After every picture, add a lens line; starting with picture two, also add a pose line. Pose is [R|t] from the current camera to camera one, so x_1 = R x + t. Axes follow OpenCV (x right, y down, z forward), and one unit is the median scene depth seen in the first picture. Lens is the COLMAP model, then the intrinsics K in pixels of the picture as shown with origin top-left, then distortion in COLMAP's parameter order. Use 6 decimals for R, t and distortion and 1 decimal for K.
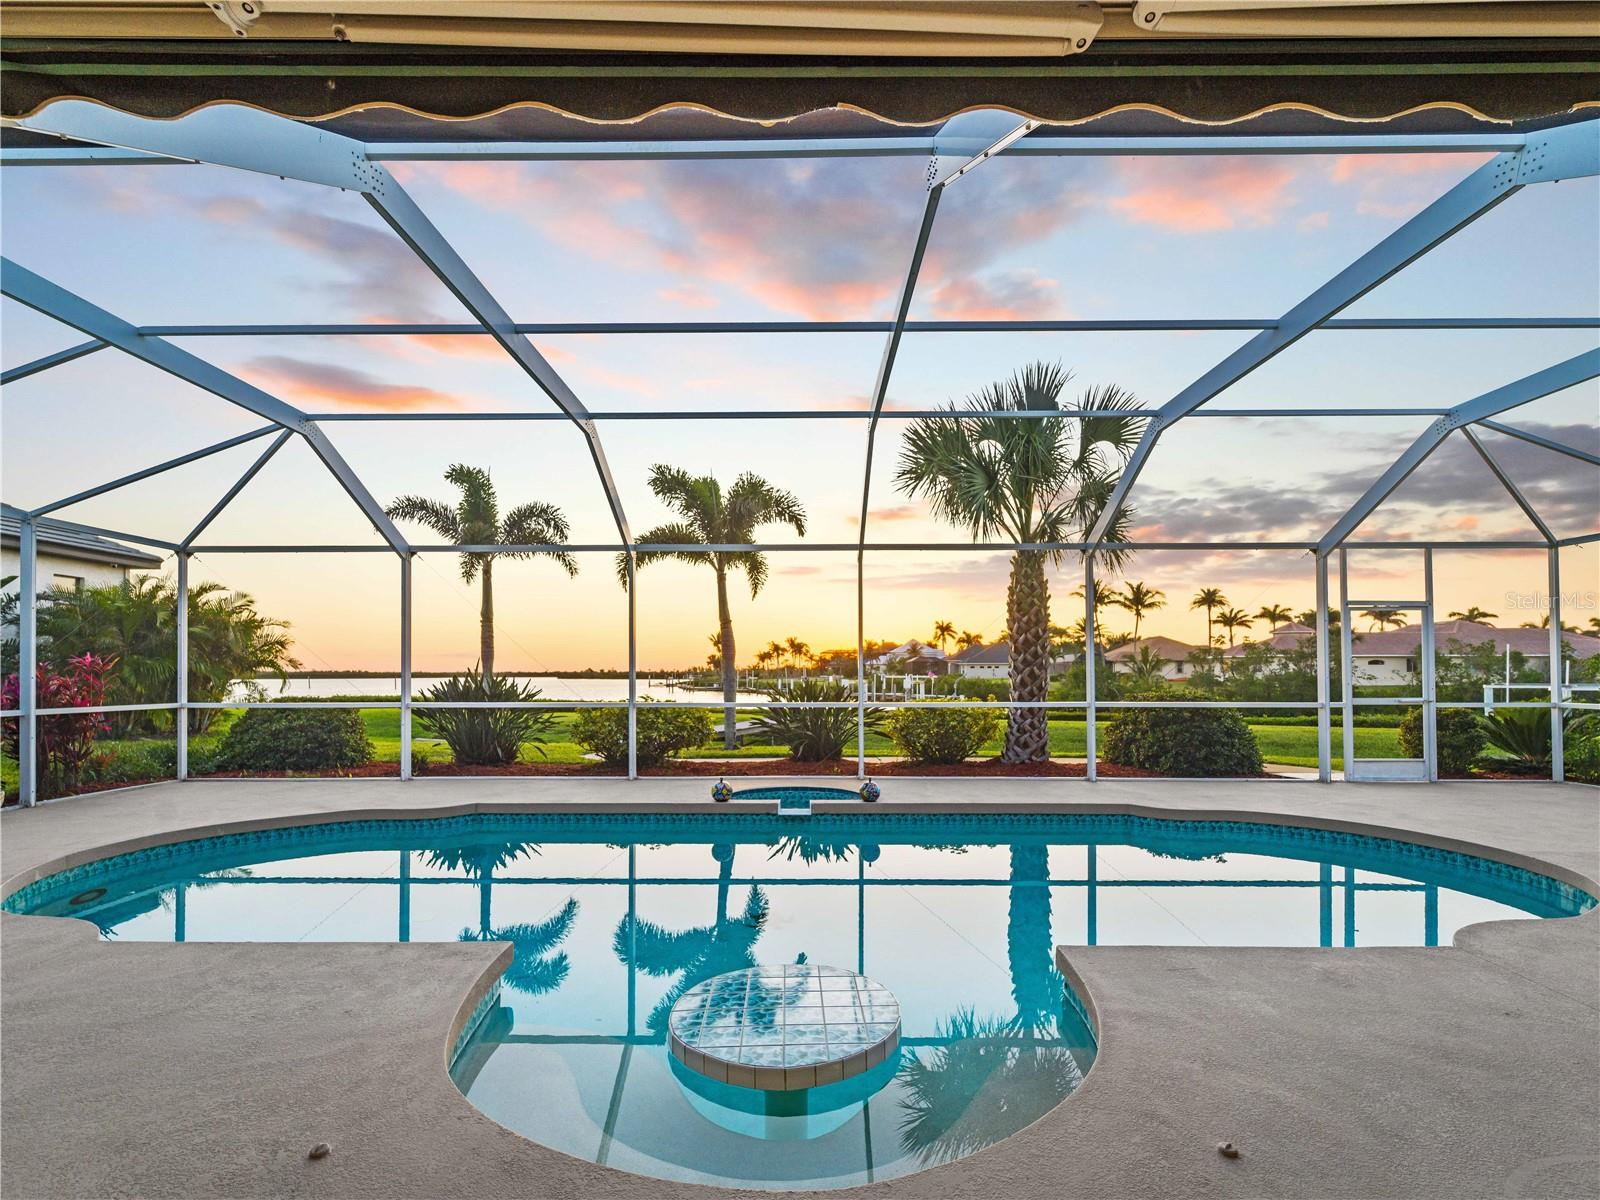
lens RADIAL K [[746.8, 0, 799.5], [0, 746.8, 664.4], [0, 0, 1]] dist [0.002749, -0.000583]
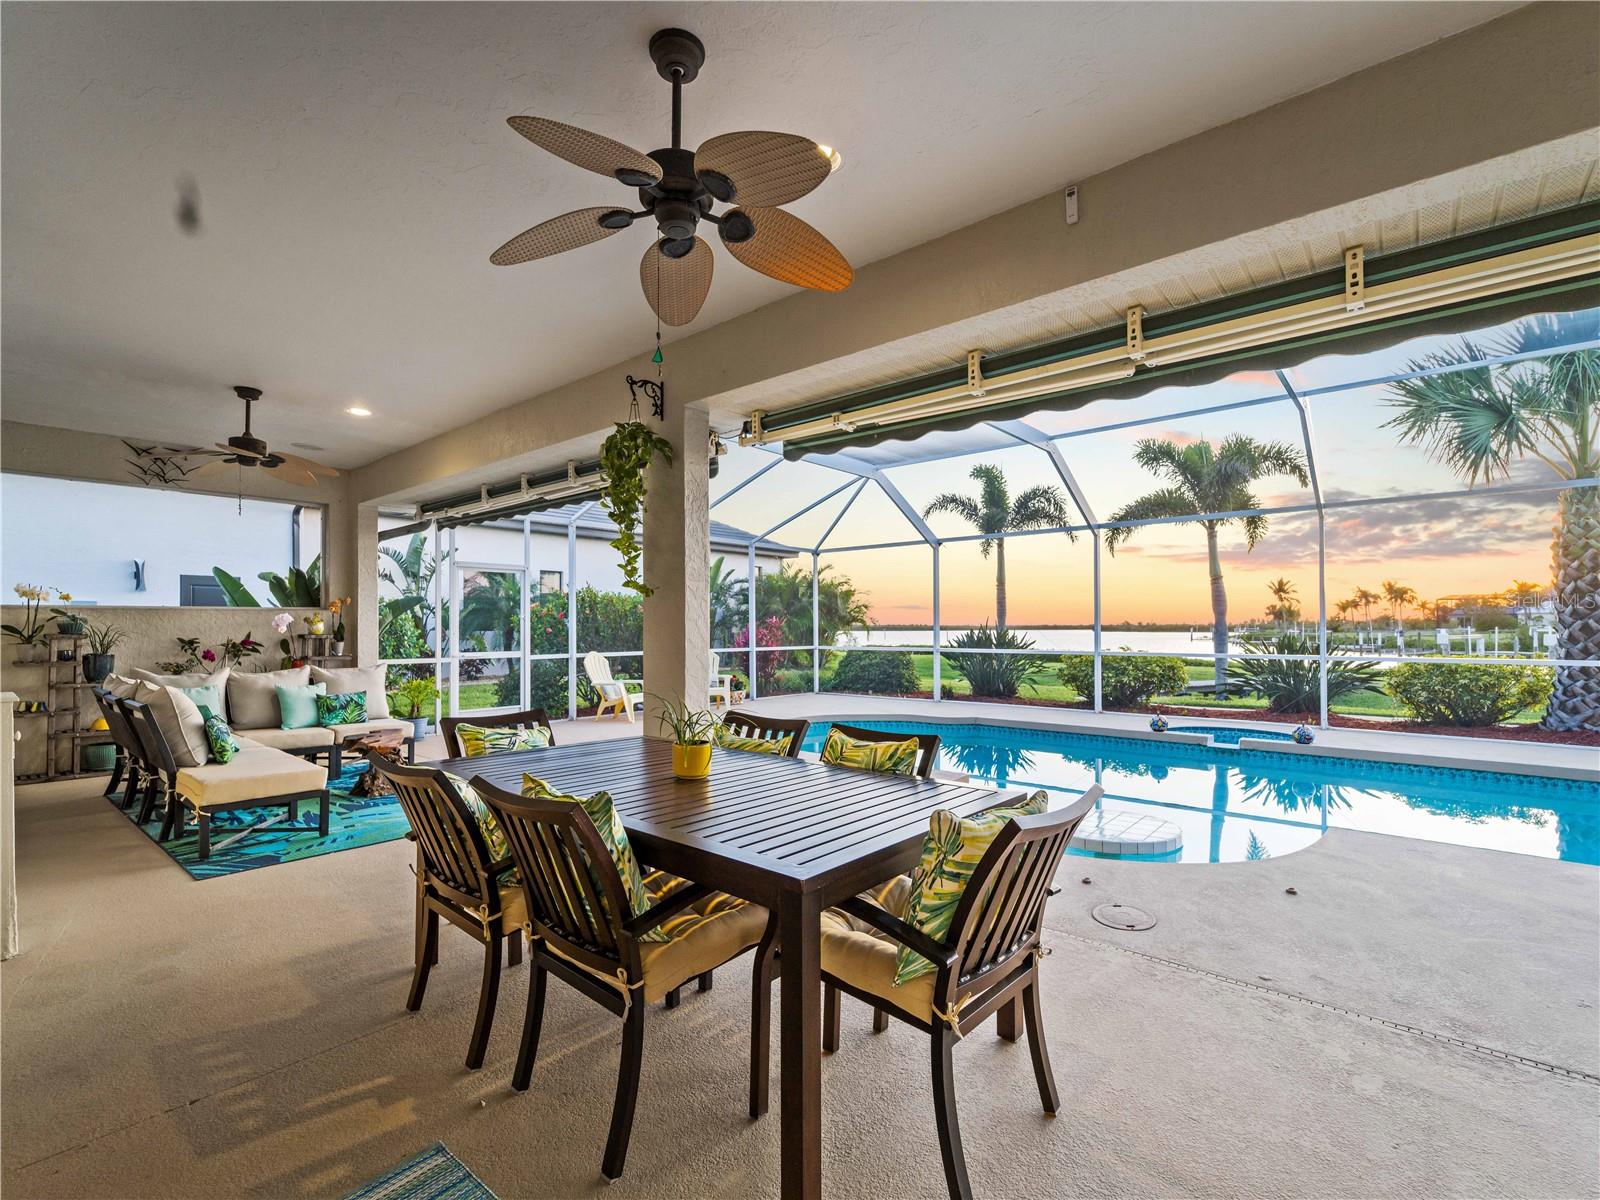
lens RADIAL K [[726.4, 0, 796.8], [0, 726.4, 621.9], [0, 0, 1]] dist [0.002690, -0.003202]
pose [[0.763505, -0.005539, -0.645779, 0.110636], [0.009454, 0.999952, 0.002600, -0.003612], [0.645733, -0.008090, 0.763520, -0.156184]]
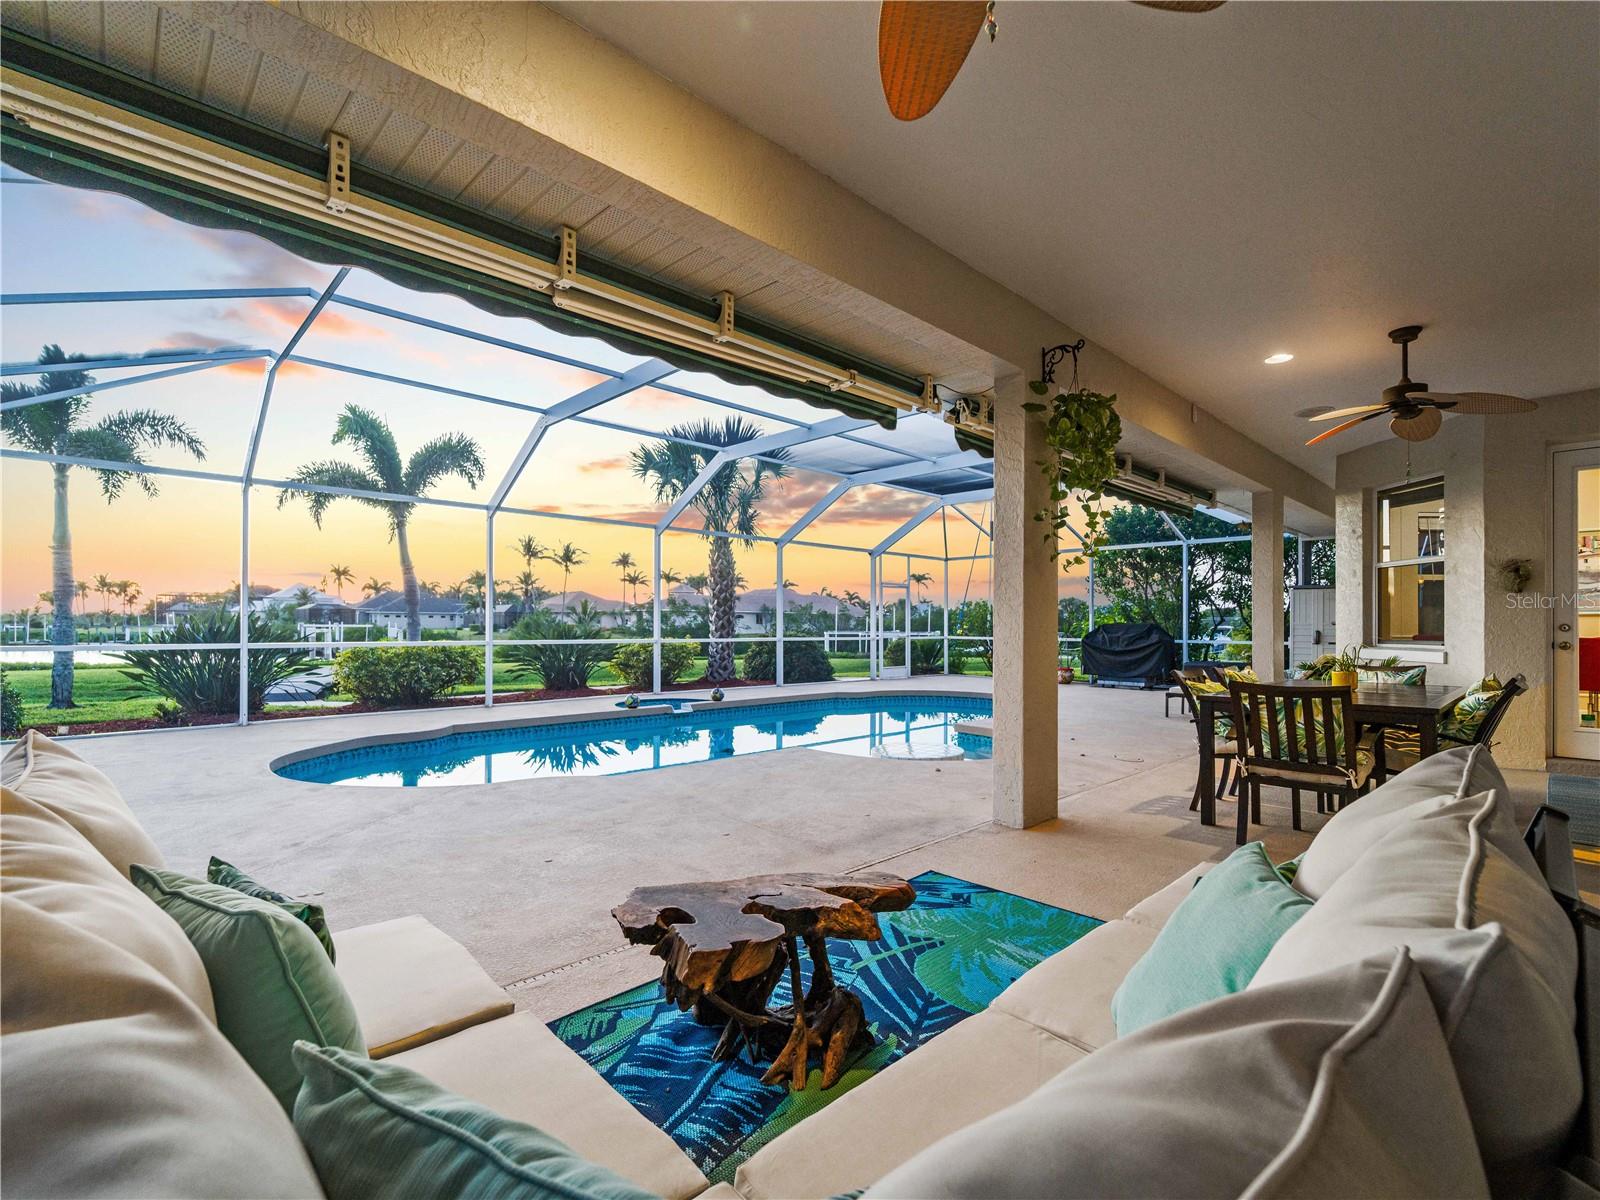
lens RADIAL K [[732.1, 0, 803.7], [0, 732.1, 624.8], [0, 0, 1]] dist [0.002619, -0.000580]
pose [[0.710077, 0.004753, 0.704108, -0.429704], [-0.013778, 0.999880, 0.007146, 0.006747], [-0.703989, -0.014776, 0.710057, -0.099845]]
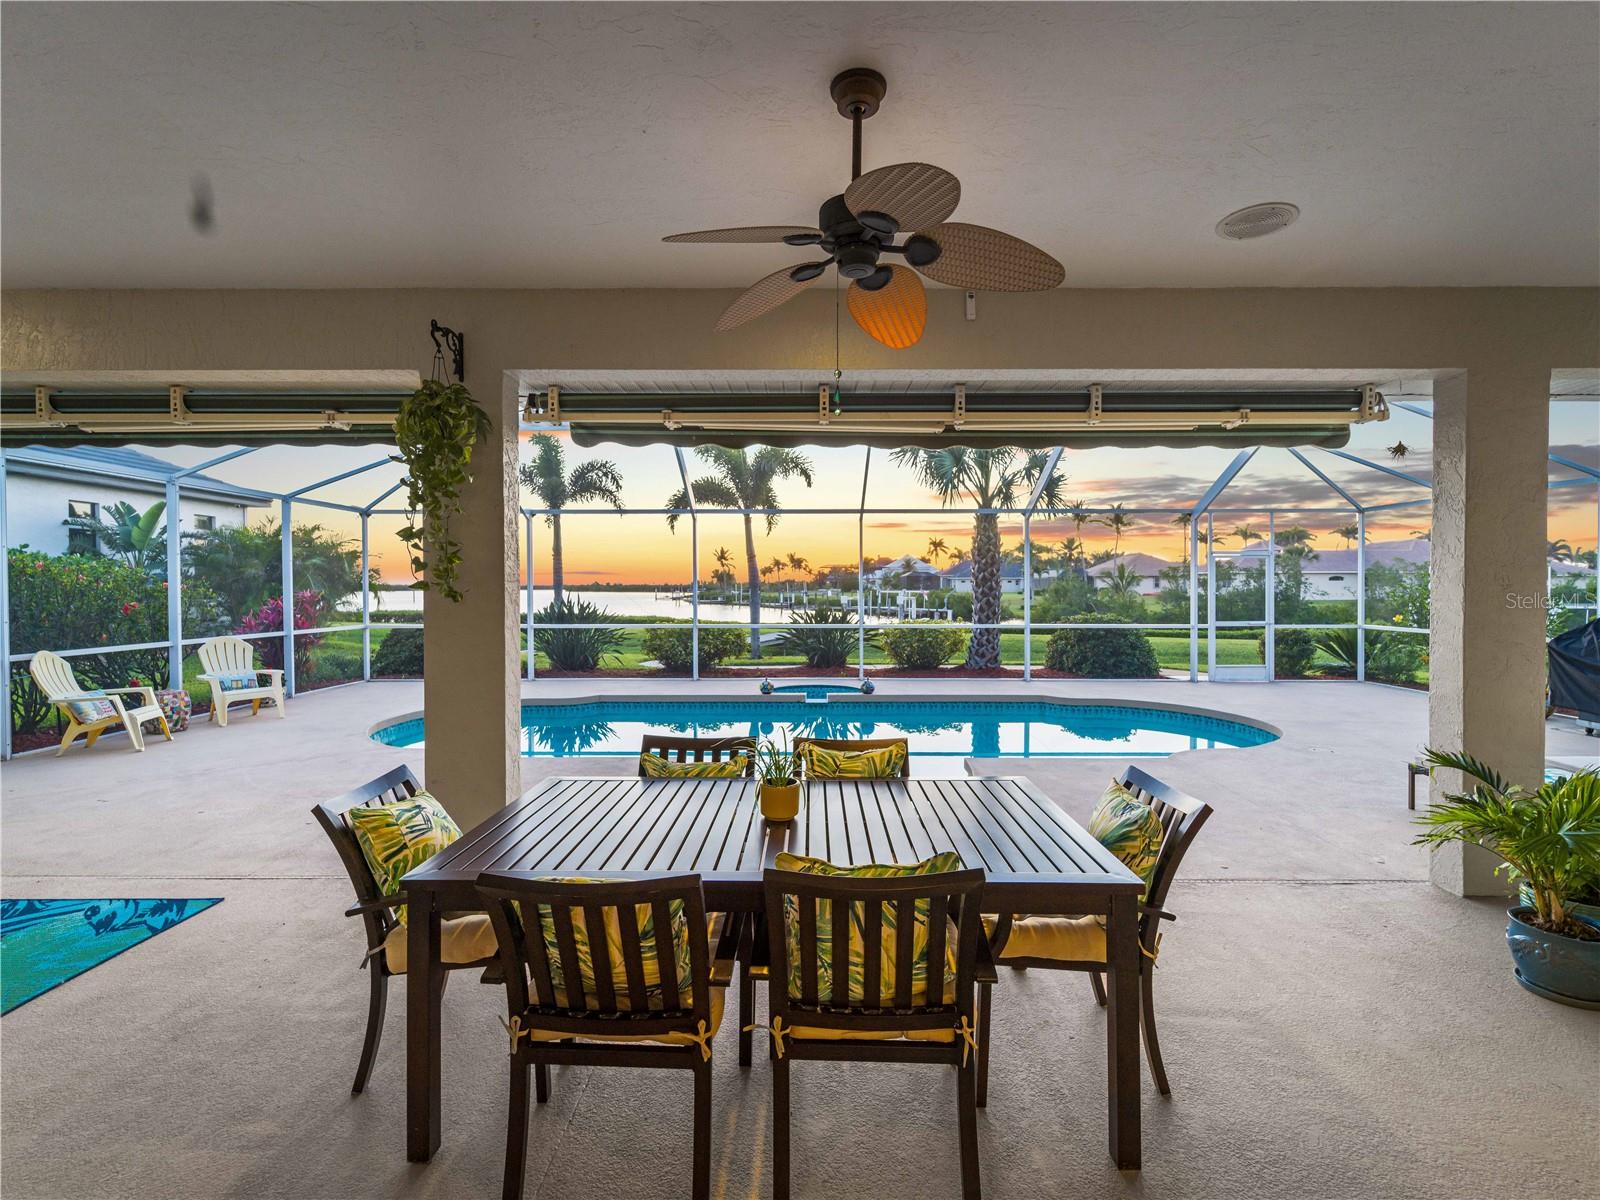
lens RADIAL K [[722.0, 0, 800.0], [0, 722.0, 600.0], [0, 0, 1]] dist [-0.003008, -0.000493]
pose [[0.999996, 0.000224, 0.002861, -0.021678], [-0.000314, 0.999504, 0.031496, -0.022711], [-0.002853, -0.031497, 0.999500, -0.208018]]
